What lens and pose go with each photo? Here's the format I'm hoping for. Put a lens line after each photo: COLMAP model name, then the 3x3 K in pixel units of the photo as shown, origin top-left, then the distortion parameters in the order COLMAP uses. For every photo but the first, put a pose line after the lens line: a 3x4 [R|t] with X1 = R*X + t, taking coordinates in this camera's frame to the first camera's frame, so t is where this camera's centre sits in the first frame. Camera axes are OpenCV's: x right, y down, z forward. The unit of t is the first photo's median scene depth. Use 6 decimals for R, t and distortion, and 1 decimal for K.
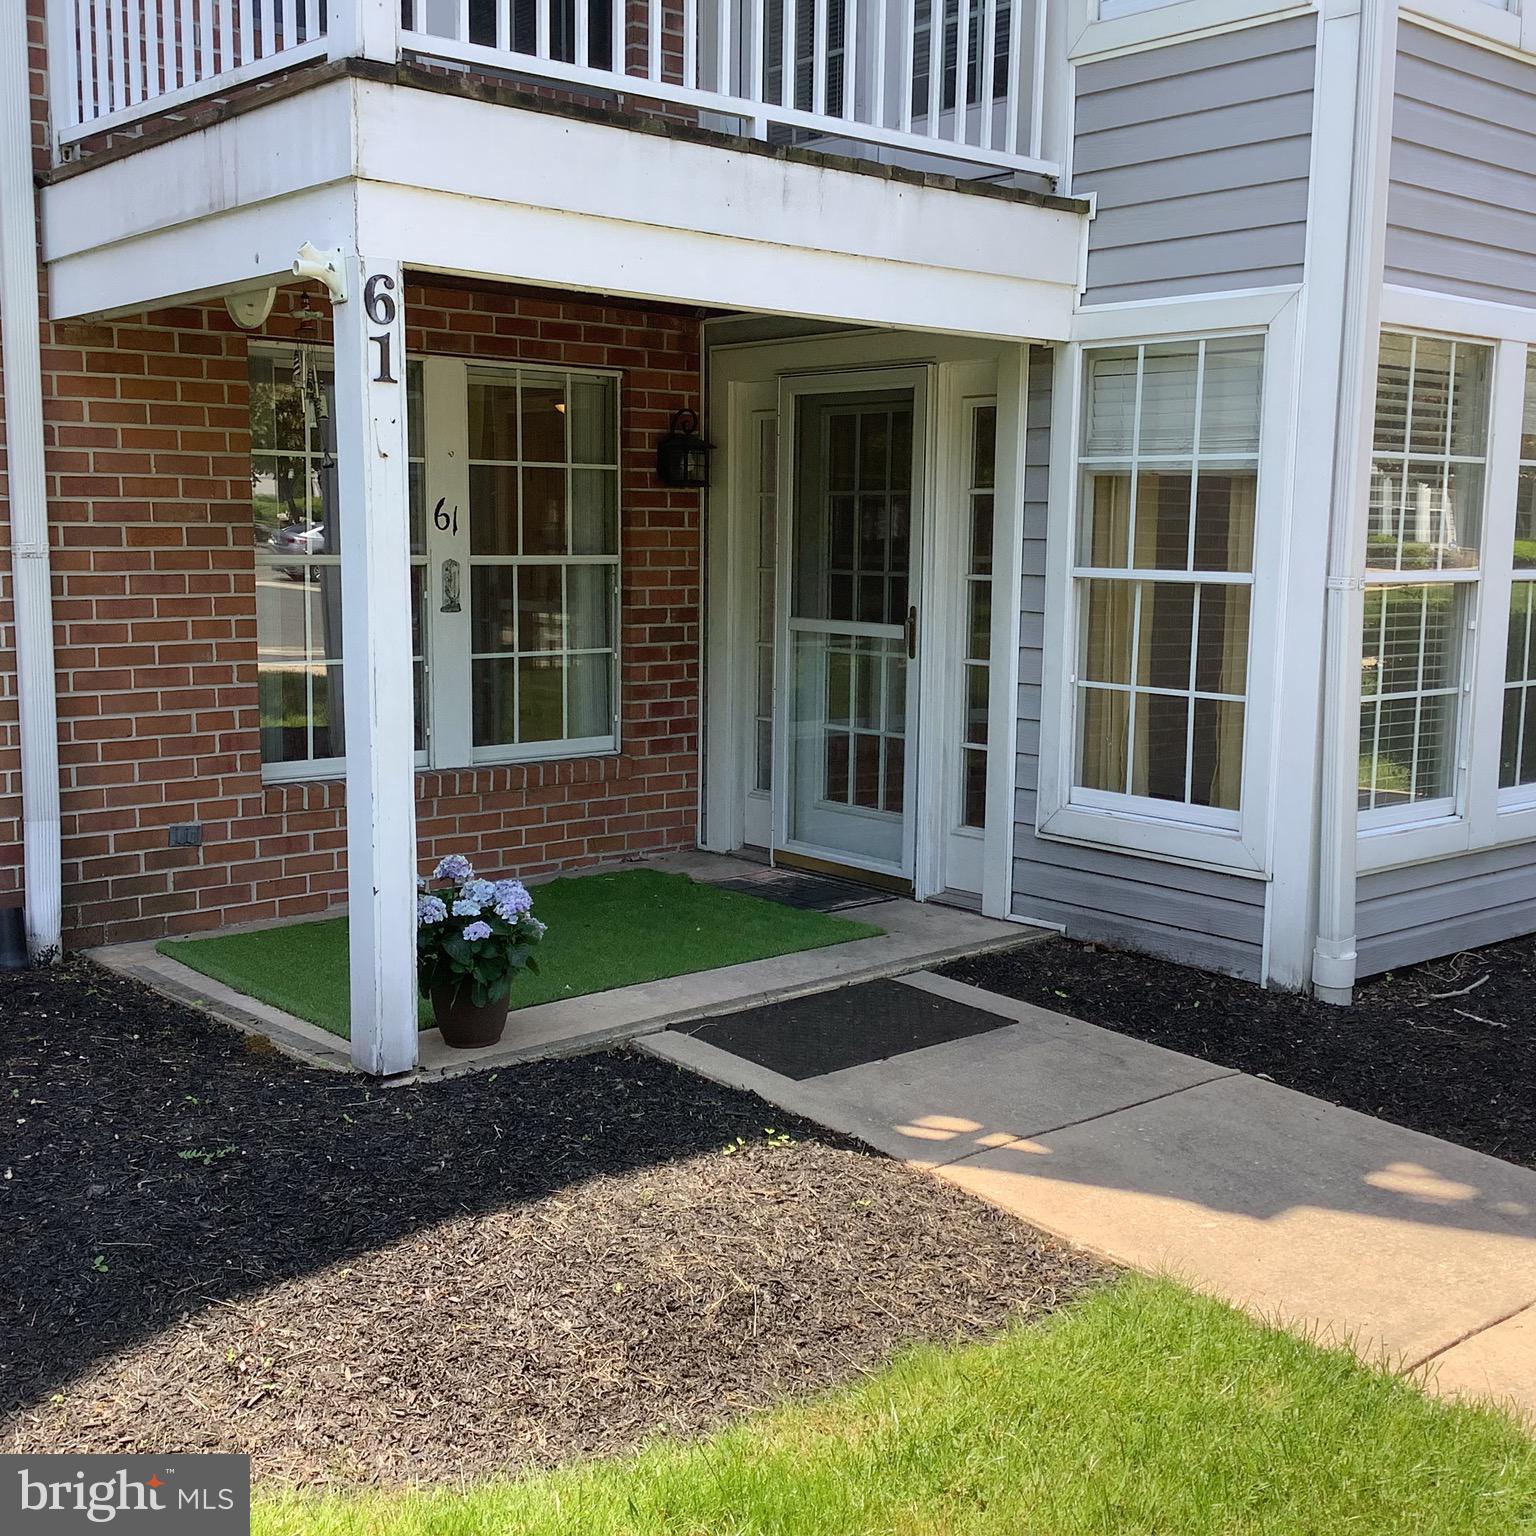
lens RADIAL K [[1852.8, 0, 773.6], [0, 1852.8, 763.4], [0, 0, 1]] dist [0.068574, 0.000000]
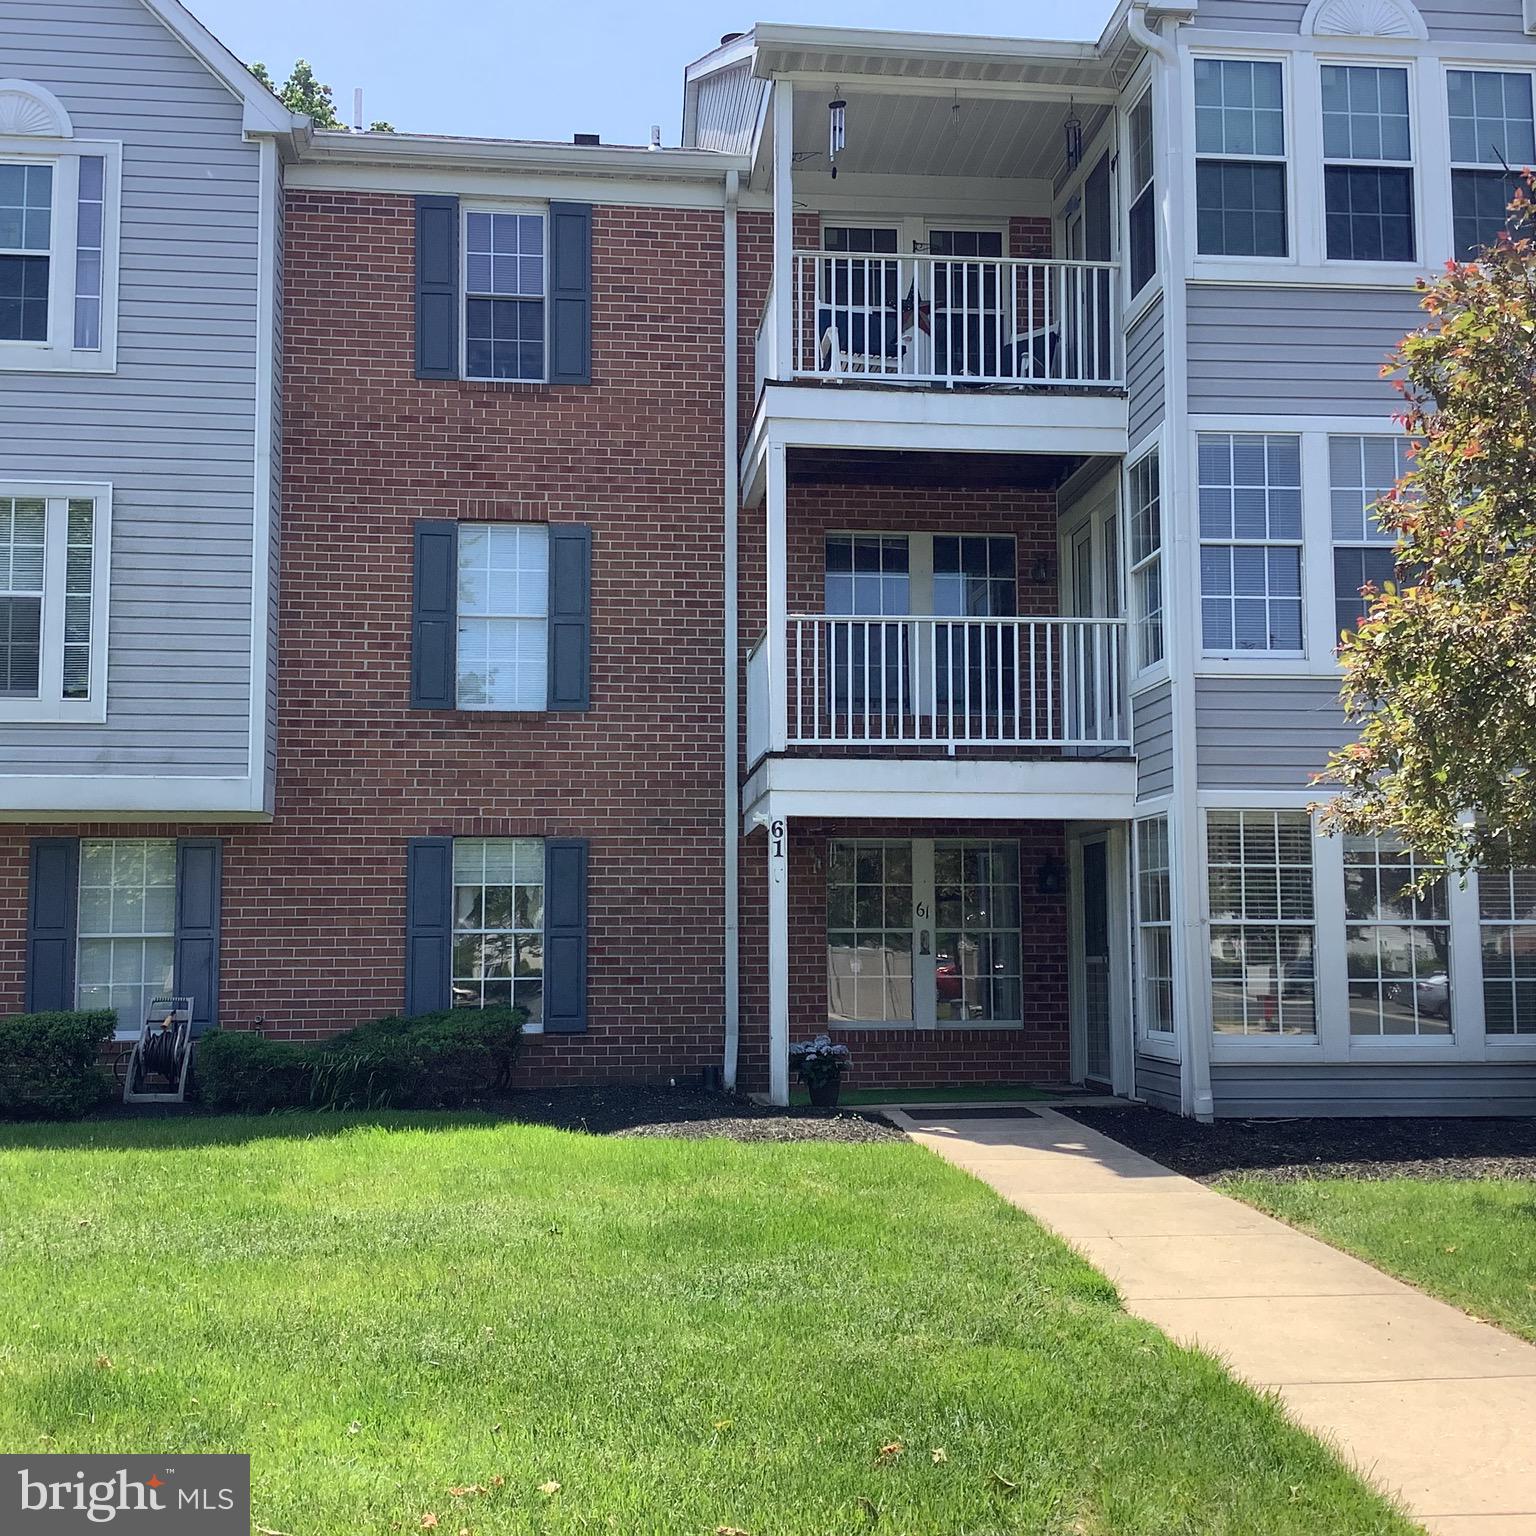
lens RADIAL K [[1852.8, 0, 765.8], [0, 1852.8, 768.4], [0, 0, 1]] dist [0.068574, 0.000000]
pose [[0.819851, -0.074817, -0.567667, 1.062321], [-0.059543, 0.974910, -0.214486, 0.208968], [0.569472, 0.209647, 0.794827, -0.988992]]
